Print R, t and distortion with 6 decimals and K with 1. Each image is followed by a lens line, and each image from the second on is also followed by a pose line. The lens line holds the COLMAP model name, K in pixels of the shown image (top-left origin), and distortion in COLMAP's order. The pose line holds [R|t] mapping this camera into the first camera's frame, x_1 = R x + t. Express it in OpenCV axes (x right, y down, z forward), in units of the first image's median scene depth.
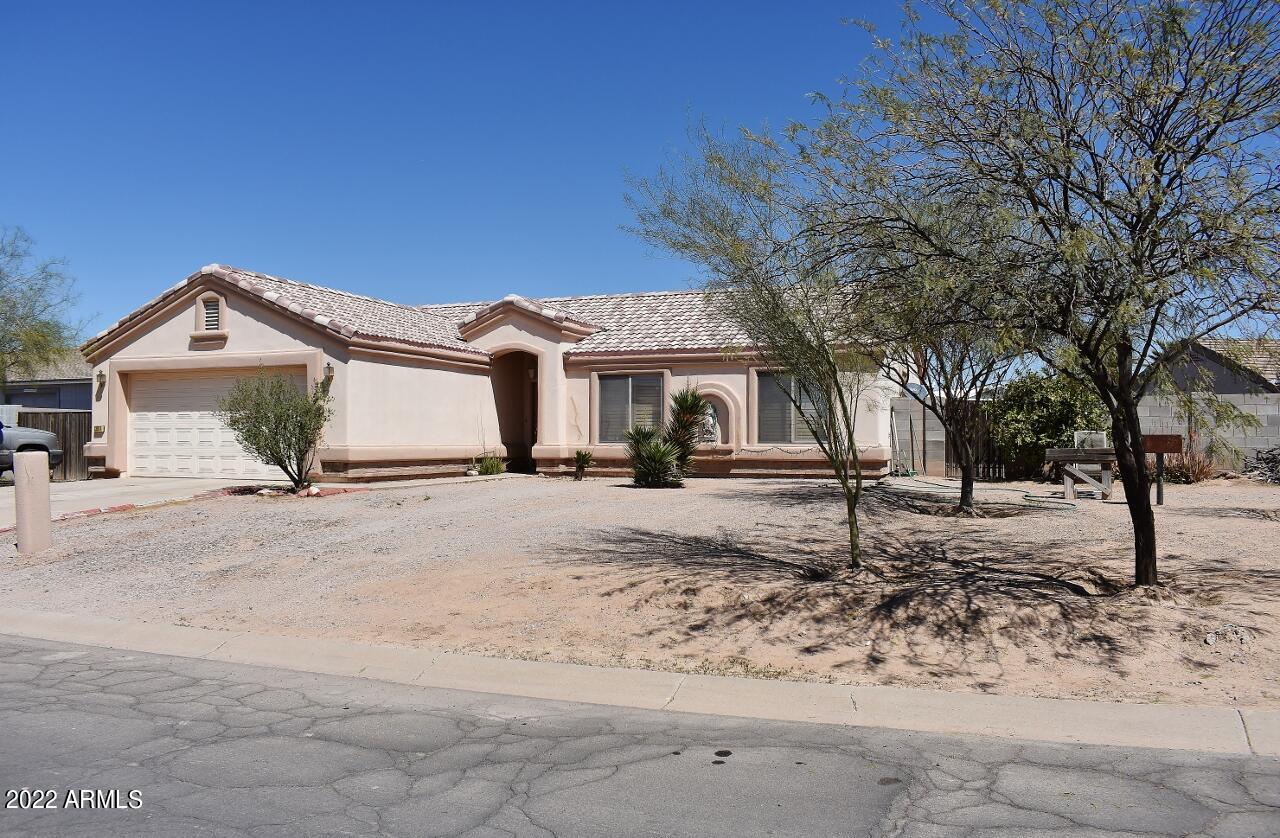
lens RADIAL K [[1008.4, 0, 639.2], [0, 1008.4, 417.6], [0, 0, 1]] dist [-0.091907, 0.019601]
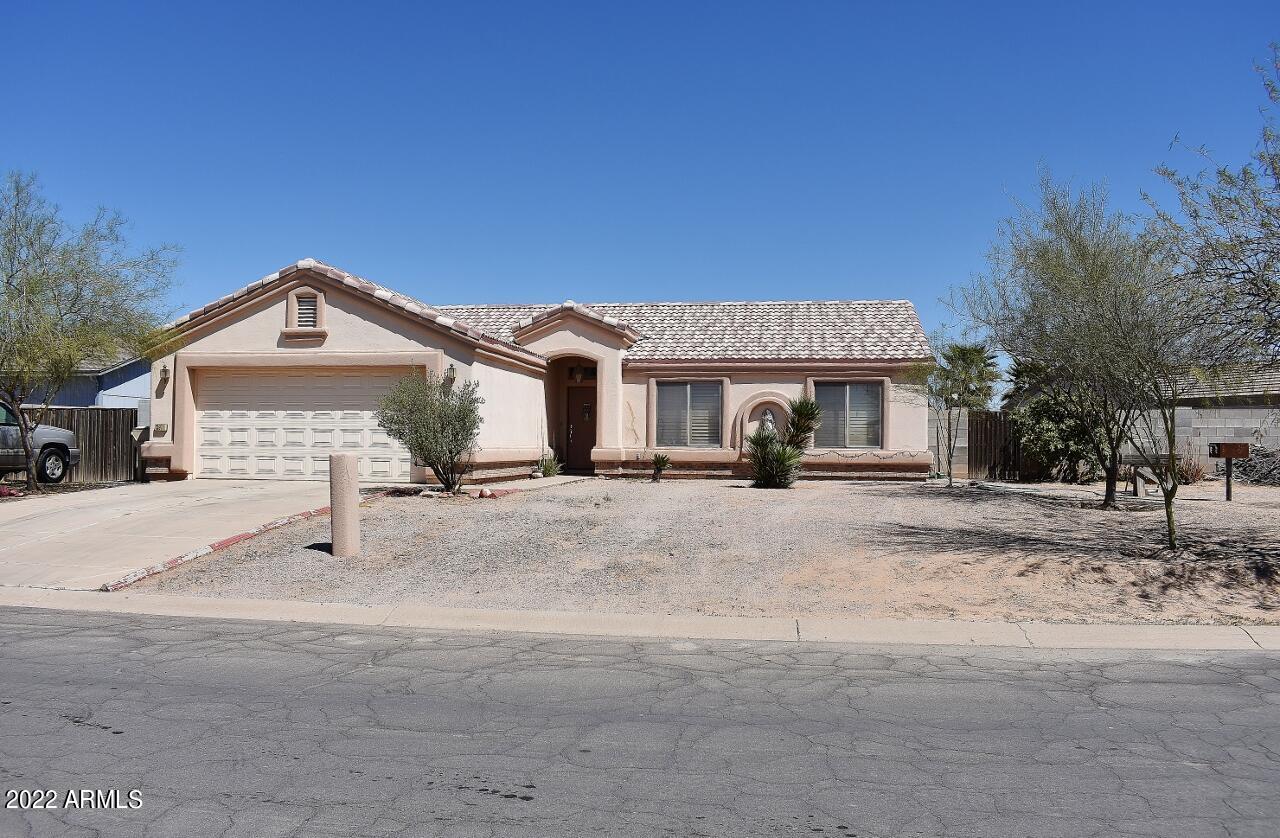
lens RADIAL K [[1008.4, 0, 645.1], [0, 1008.4, 410.7], [0, 0, 1]] dist [-0.091907, 0.019601]
pose [[0.976294, 0.015093, 0.215920, -0.302931], [-0.013000, 0.999854, -0.011107, -0.000081], [-0.216057, 0.008037, 0.976348, -0.018581]]
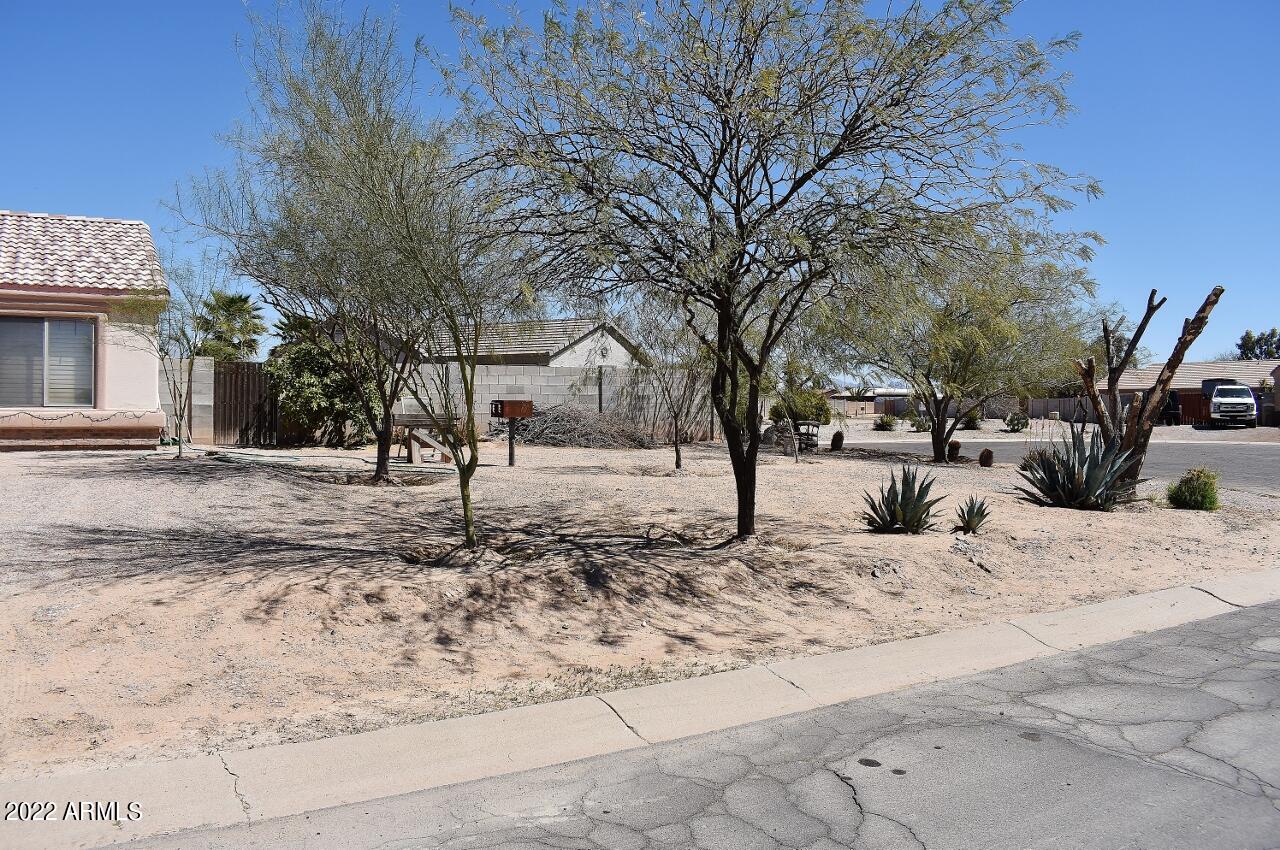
lens RADIAL K [[995.0, 0, 634.4], [0, 995.0, 417.7], [0, 0, 1]] dist [-0.092653, 0.016808]
pose [[0.611678, -0.005156, 0.791090, -0.173005], [-0.023114, 0.999435, 0.024386, 0.004293], [-0.790769, -0.033202, 0.611214, 0.155826]]
